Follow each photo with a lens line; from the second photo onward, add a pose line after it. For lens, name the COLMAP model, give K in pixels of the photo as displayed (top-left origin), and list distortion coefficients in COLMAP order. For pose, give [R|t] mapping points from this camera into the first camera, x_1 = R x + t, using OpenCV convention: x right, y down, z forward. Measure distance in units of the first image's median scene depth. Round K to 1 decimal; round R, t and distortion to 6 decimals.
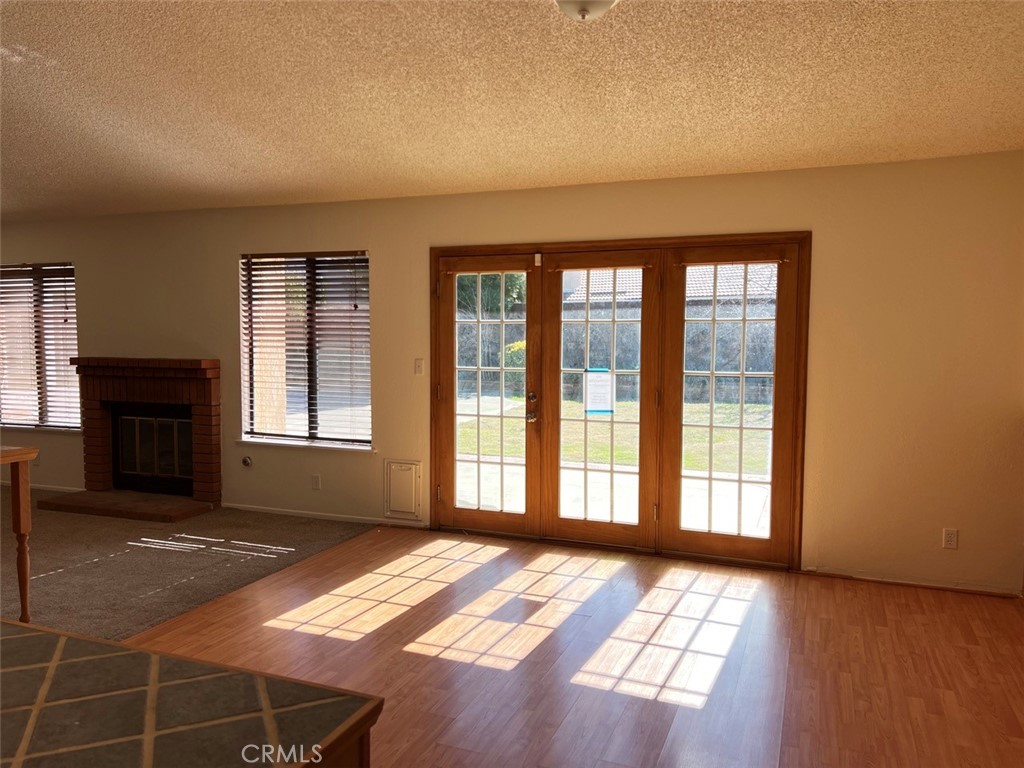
lens RADIAL K [[773.0, 0, 512.0], [0, 773.0, 384.0], [0, 0, 1]] dist [0.021497, -0.009199]
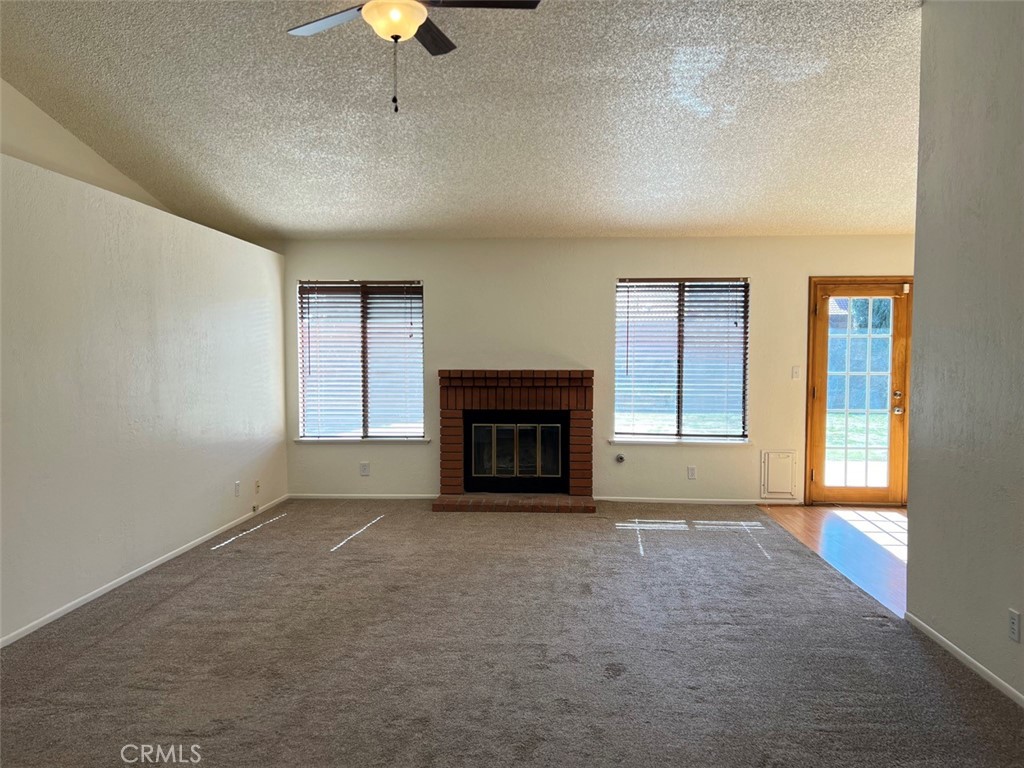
lens RADIAL K [[541.2, 0, 512.0], [0, 541.2, 363.2], [0, 0, 1]] dist [0.029053, -0.000413]
pose [[0.950539, -0.013708, 0.310301, -0.767110], [0.023818, 0.999301, -0.028816, -0.022069], [-0.309689, 0.034782, 0.950201, 0.295338]]
